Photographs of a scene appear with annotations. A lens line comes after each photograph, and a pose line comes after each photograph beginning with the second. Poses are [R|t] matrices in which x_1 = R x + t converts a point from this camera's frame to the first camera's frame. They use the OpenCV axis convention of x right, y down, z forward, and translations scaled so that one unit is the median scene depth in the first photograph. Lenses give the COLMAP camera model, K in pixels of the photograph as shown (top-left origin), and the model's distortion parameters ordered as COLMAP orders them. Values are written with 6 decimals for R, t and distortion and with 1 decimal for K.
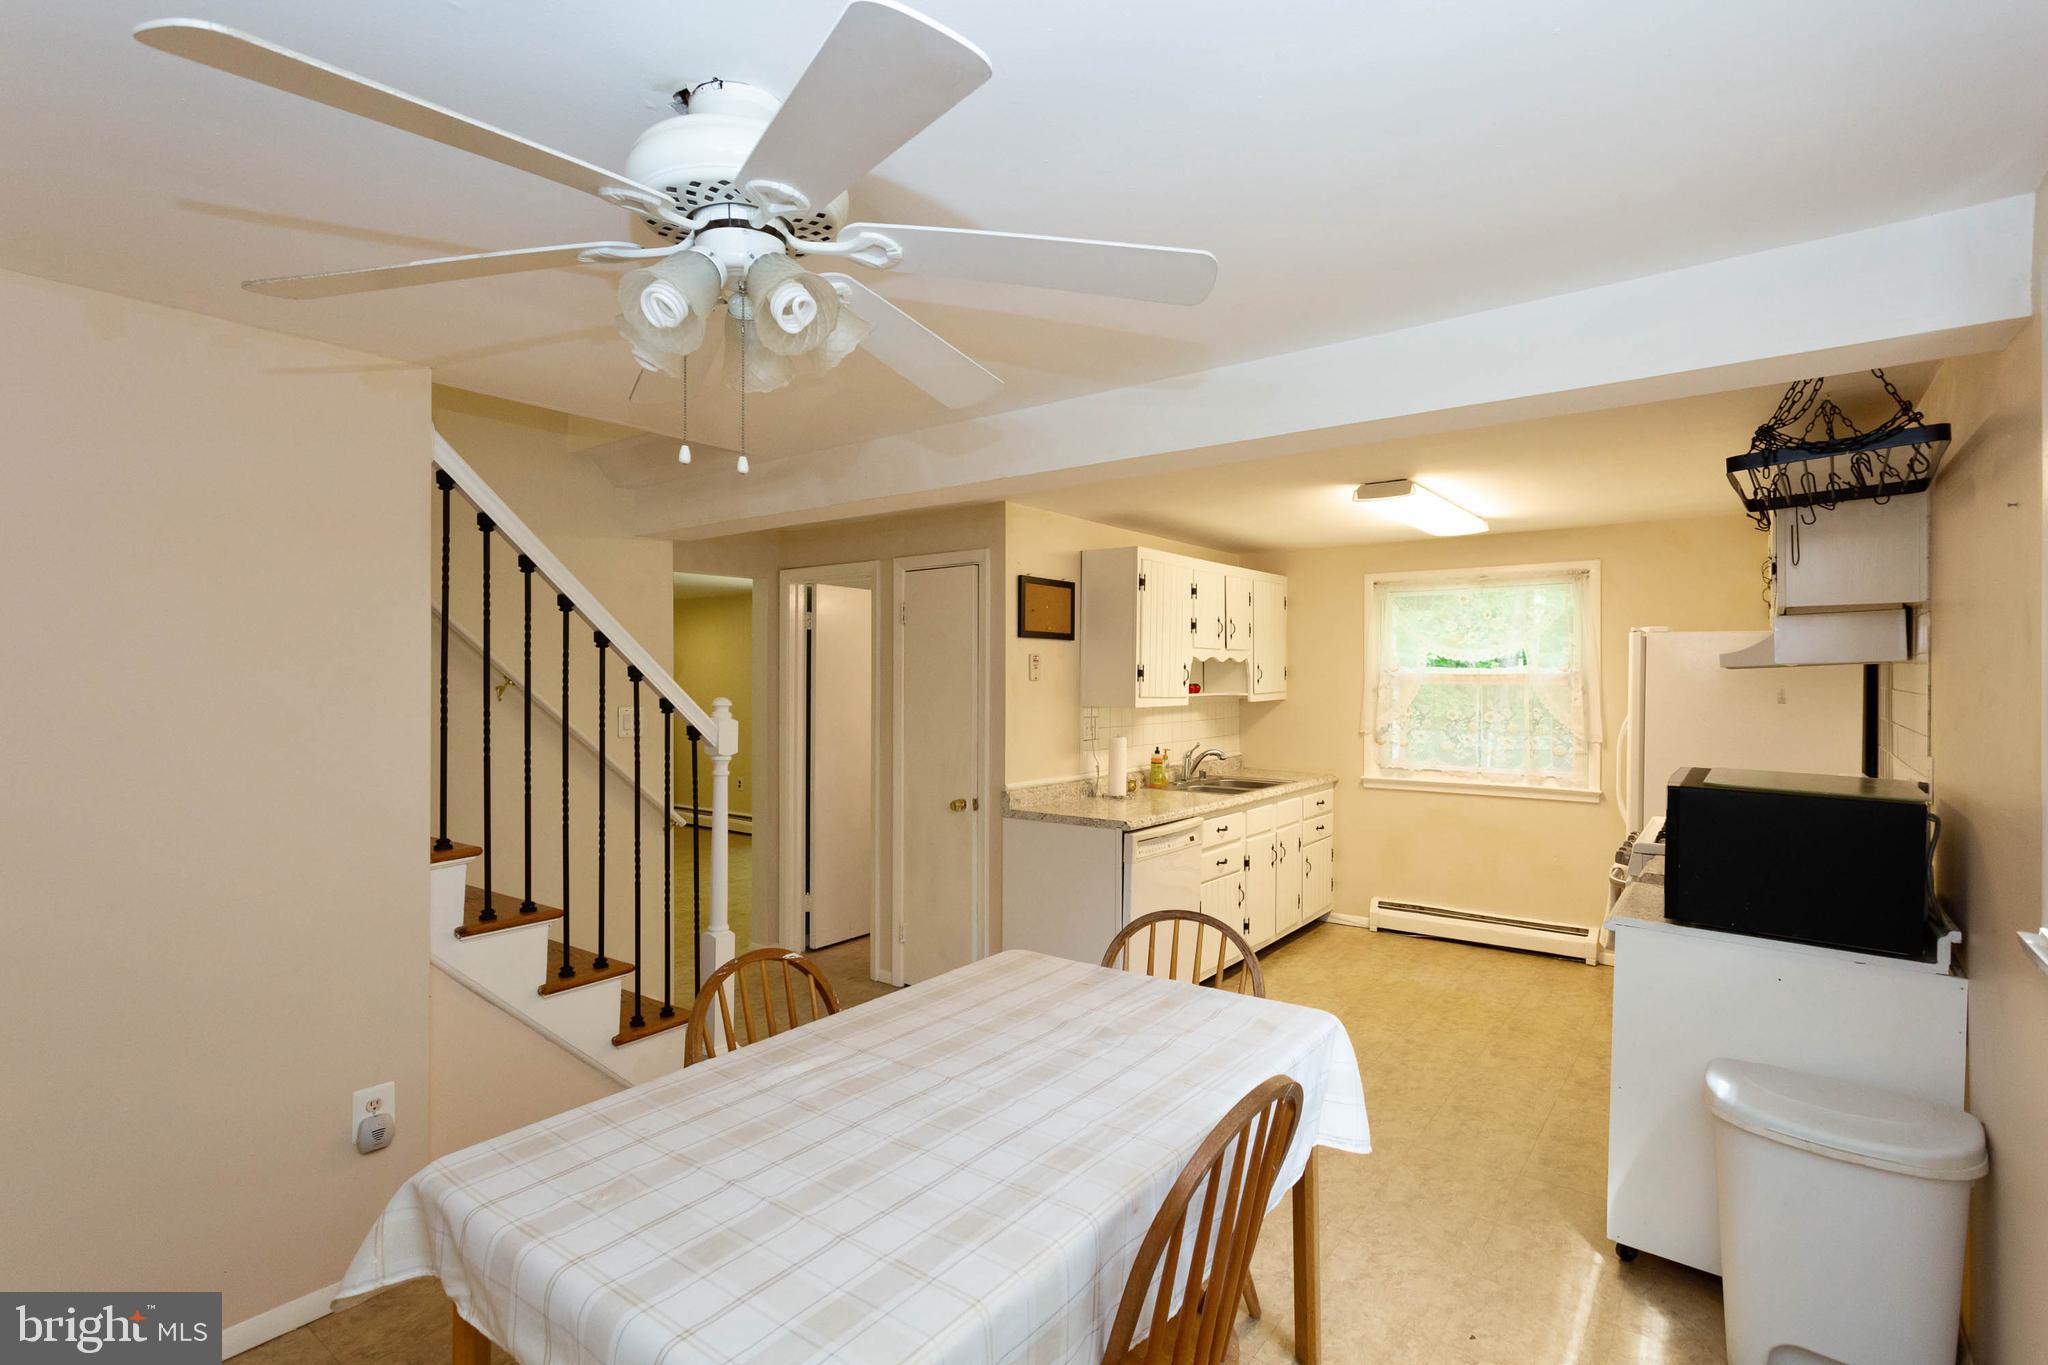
lens RADIAL K [[967.7, 0, 1012.8], [0, 967.7, 667.6], [0, 0, 1]] dist [-0.000597, 0.000139]
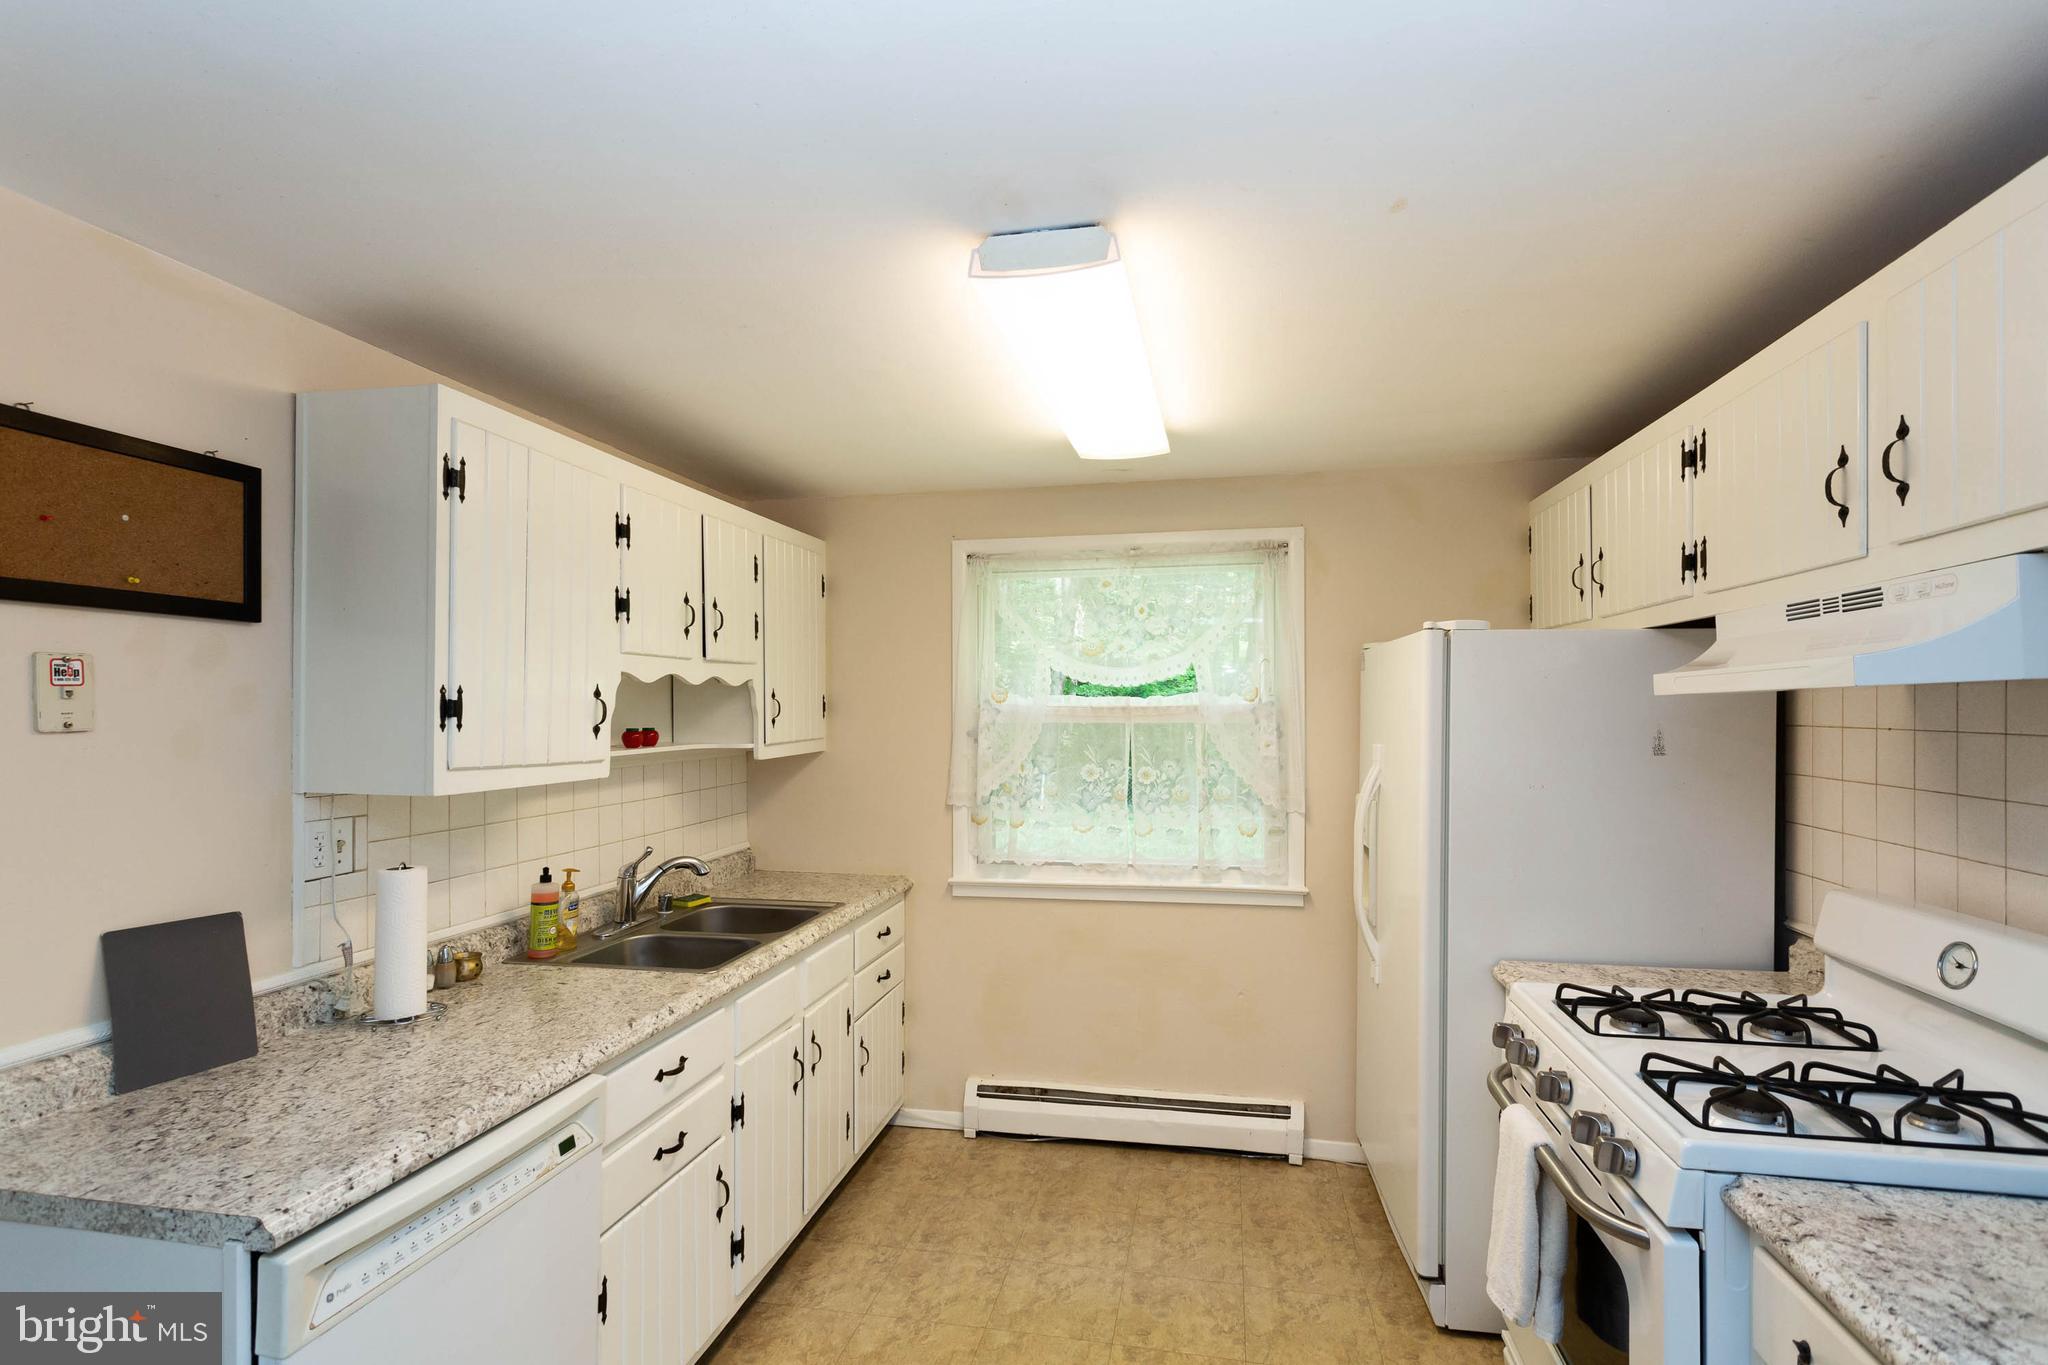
lens RADIAL K [[999.2, 0, 1016.1], [0, 999.2, 727.3], [0, 0, 1]] dist [0.000999, -0.000401]
pose [[0.901175, -0.013101, 0.433258, 0.145382], [0.001377, 0.999625, 0.027363, 0.002556], [-0.433454, -0.024062, 0.900855, 0.474206]]
